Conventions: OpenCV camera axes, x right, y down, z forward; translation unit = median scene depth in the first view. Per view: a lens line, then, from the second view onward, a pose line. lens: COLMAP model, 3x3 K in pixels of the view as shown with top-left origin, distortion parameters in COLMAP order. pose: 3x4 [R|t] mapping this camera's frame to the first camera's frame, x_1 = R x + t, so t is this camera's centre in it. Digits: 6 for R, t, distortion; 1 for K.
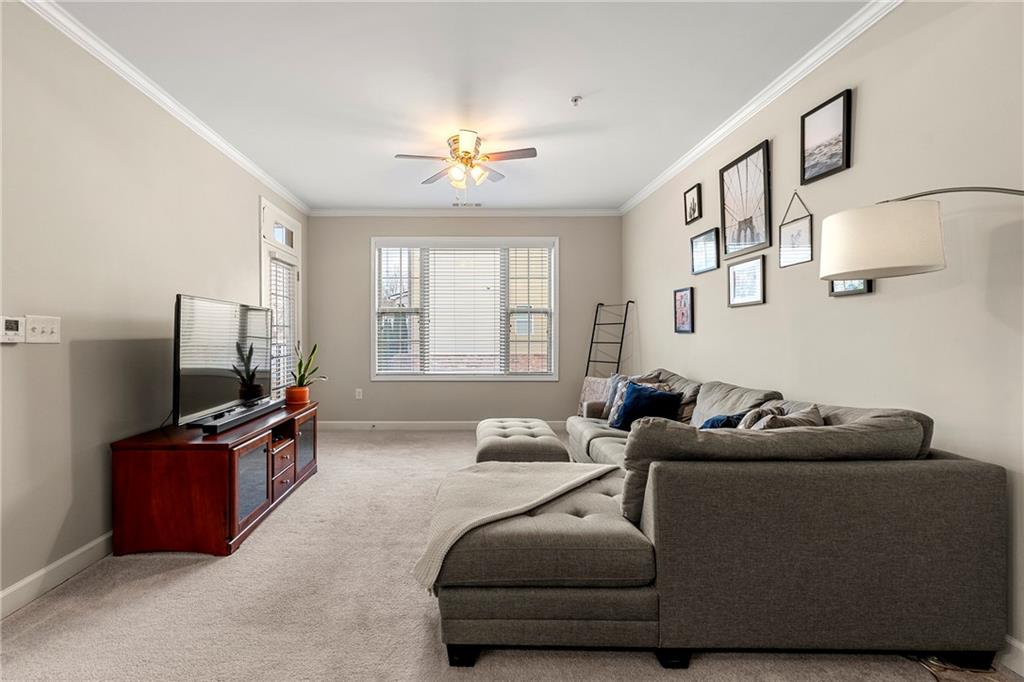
lens RADIAL K [[453.8, 0, 466.0], [0, 453.8, 340.4], [0, 0, 1]] dist [-0.002080, -0.001041]
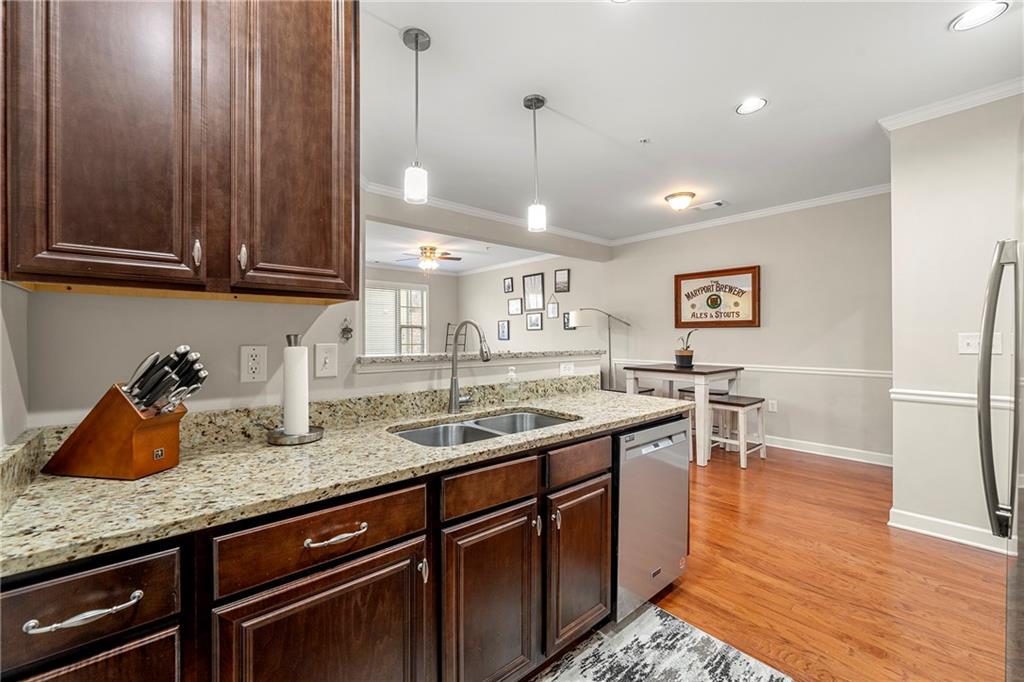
lens RADIAL K [[417.6, 0, 508.9], [0, 417.6, 340.5], [0, 0, 1]] dist [-0.001053, -0.000167]
pose [[0.753681, -0.007252, 0.657201, -0.985095], [0.009501, 0.999955, 0.000138, -0.015113], [-0.657172, 0.006140, 0.753716, -0.670897]]
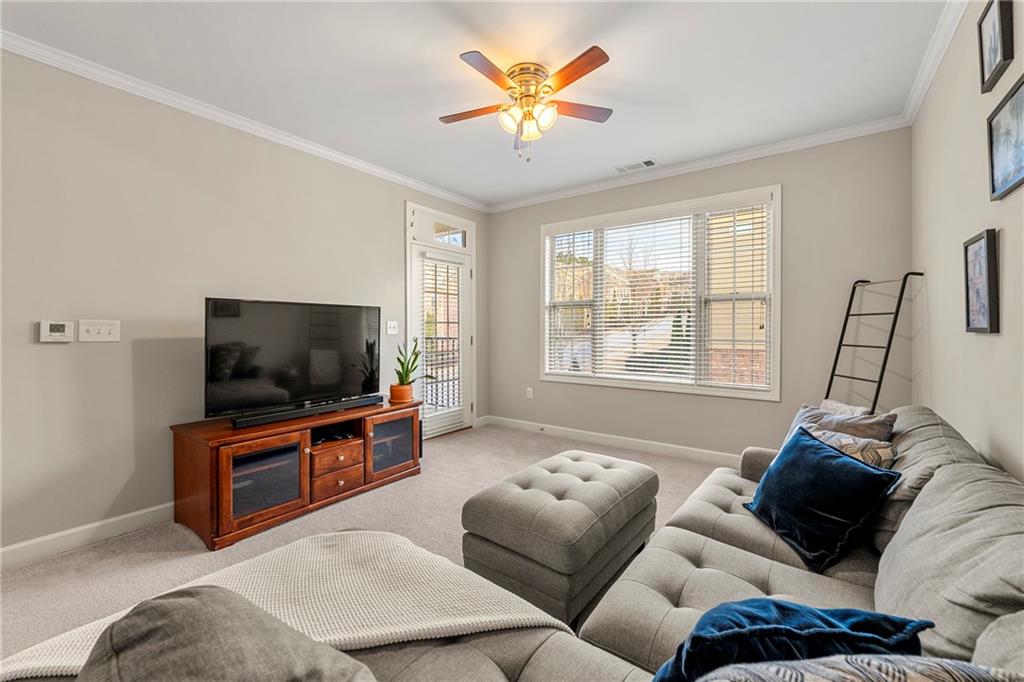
lens RADIAL K [[417.6, 0, 511.6], [0, 417.6, 331.5], [0, 0, 1]] dist [-0.001053, -0.000167]
pose [[0.806315, 0.006023, -0.591456, 0.393114], [-0.006247, 0.999979, 0.001667, -0.018403], [0.591454, 0.002351, 0.806336, 0.437331]]
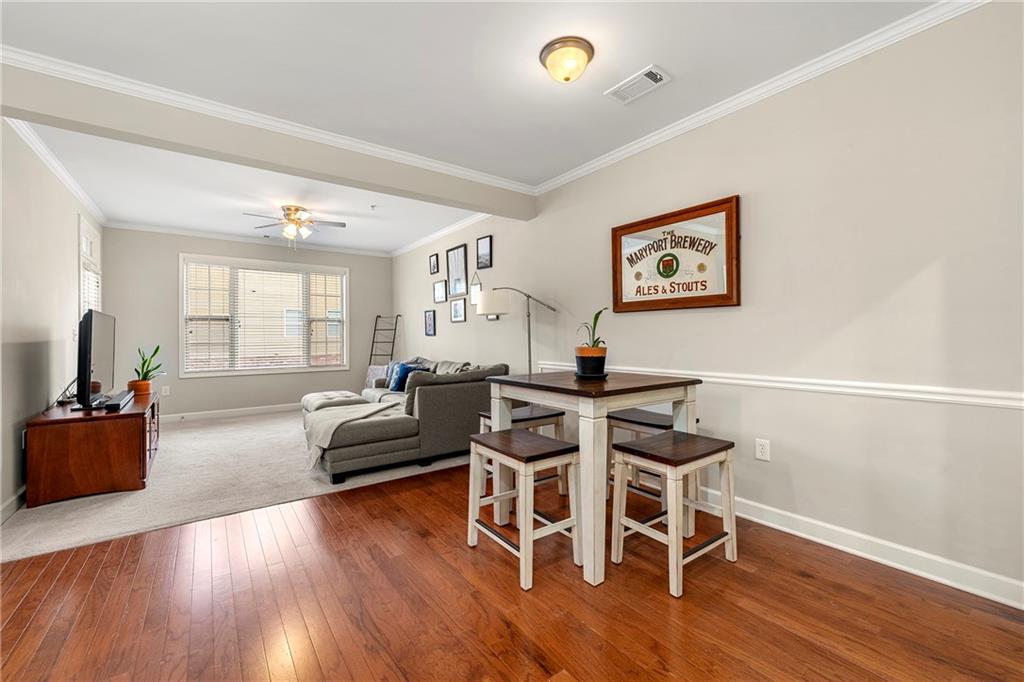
lens RADIAL K [[417.6, 0, 512.3], [0, 417.6, 336.4], [0, 0, 1]] dist [-0.001053, -0.000167]
pose [[0.805603, -0.003871, 0.592444, -0.246843], [0.012457, 0.999868, -0.010406, 0.007453], [-0.592325, 0.015763, 0.805545, -0.546607]]
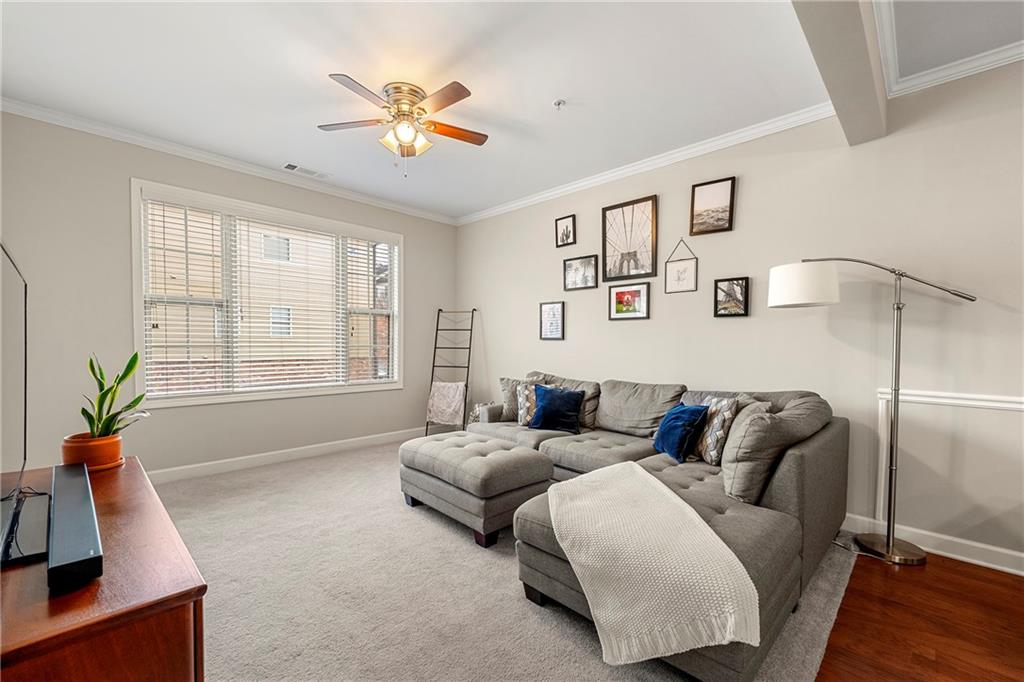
lens RADIAL K [[417.6, 0, 517.3], [0, 417.6, 360.9], [0, 0, 1]] dist [-0.001053, -0.000167]
pose [[0.694690, -0.025951, 0.718841, -0.405213], [-0.003174, 0.999229, 0.039140, -0.004920], [-0.719303, -0.029472, 0.694071, 0.349461]]
